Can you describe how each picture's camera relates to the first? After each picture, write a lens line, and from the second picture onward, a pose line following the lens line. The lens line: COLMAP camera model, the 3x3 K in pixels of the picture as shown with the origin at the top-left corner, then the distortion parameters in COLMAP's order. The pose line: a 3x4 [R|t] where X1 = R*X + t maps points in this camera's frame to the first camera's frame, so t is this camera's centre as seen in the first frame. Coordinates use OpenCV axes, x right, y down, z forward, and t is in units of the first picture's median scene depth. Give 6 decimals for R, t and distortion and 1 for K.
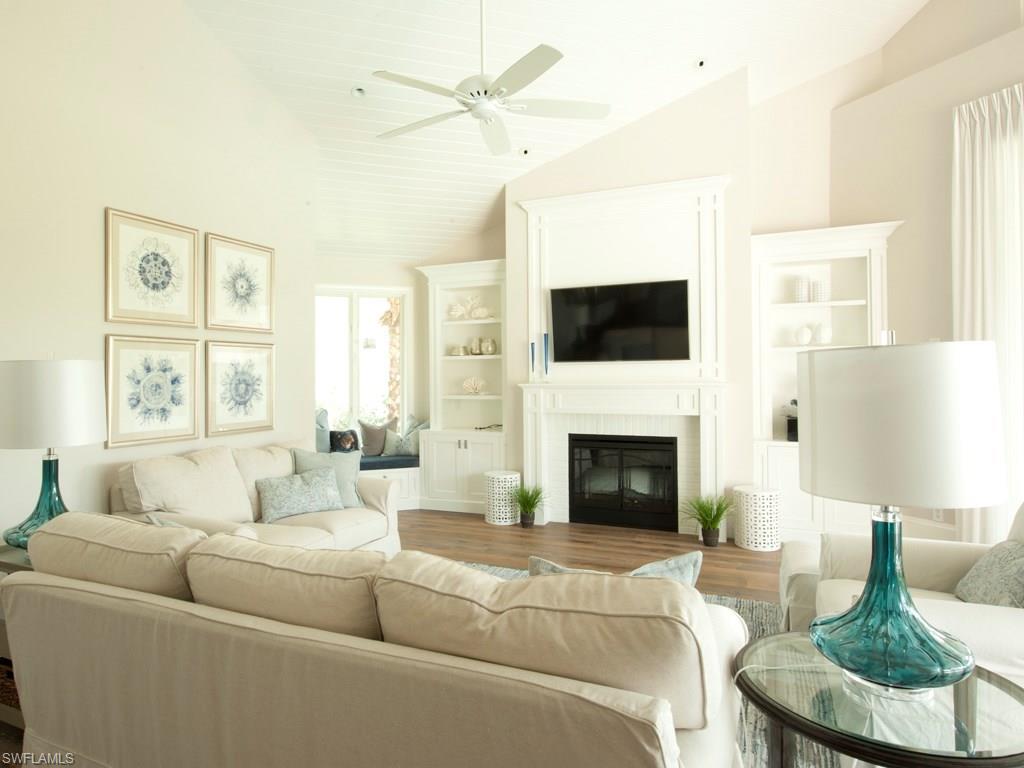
lens RADIAL K [[593.2, 0, 511.7], [0, 593.2, 381.6], [0, 0, 1]] dist [0.000754, -0.000006]
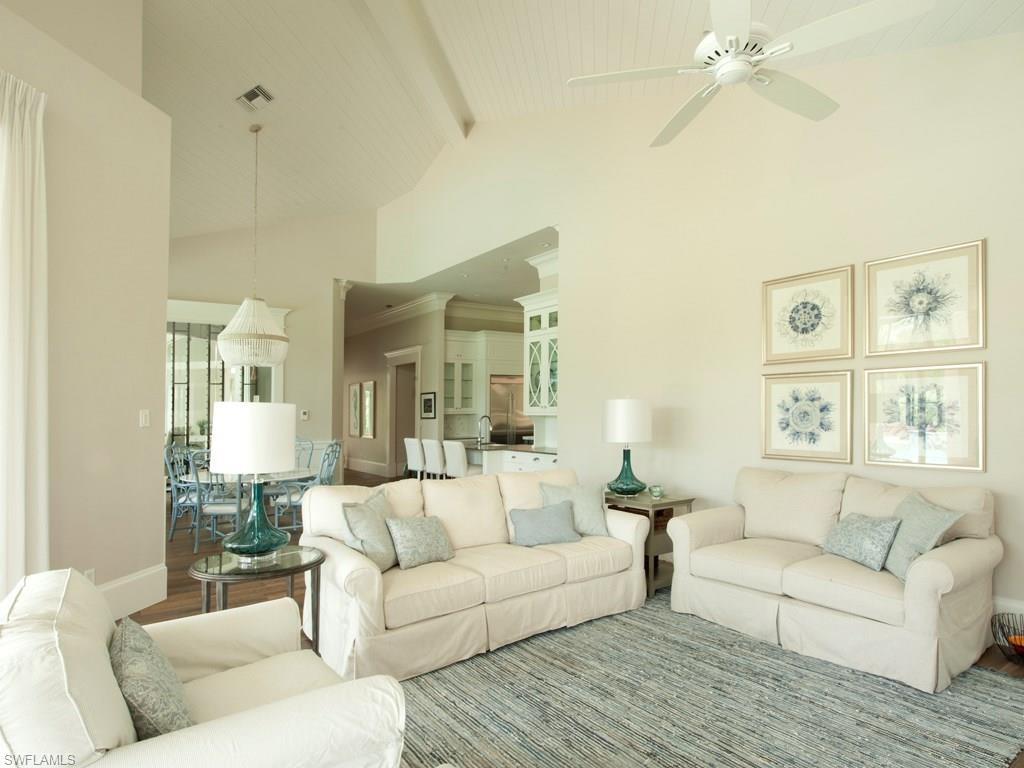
lens RADIAL K [[593.2, 0, 511.5], [0, 593.2, 392.6], [0, 0, 1]] dist [0.000754, -0.000006]
pose [[-0.495726, -0.014682, -0.868355, 0.723750], [0.004883, 0.999794, -0.019692, -0.013275], [0.868465, -0.014002, -0.495552, 1.068004]]
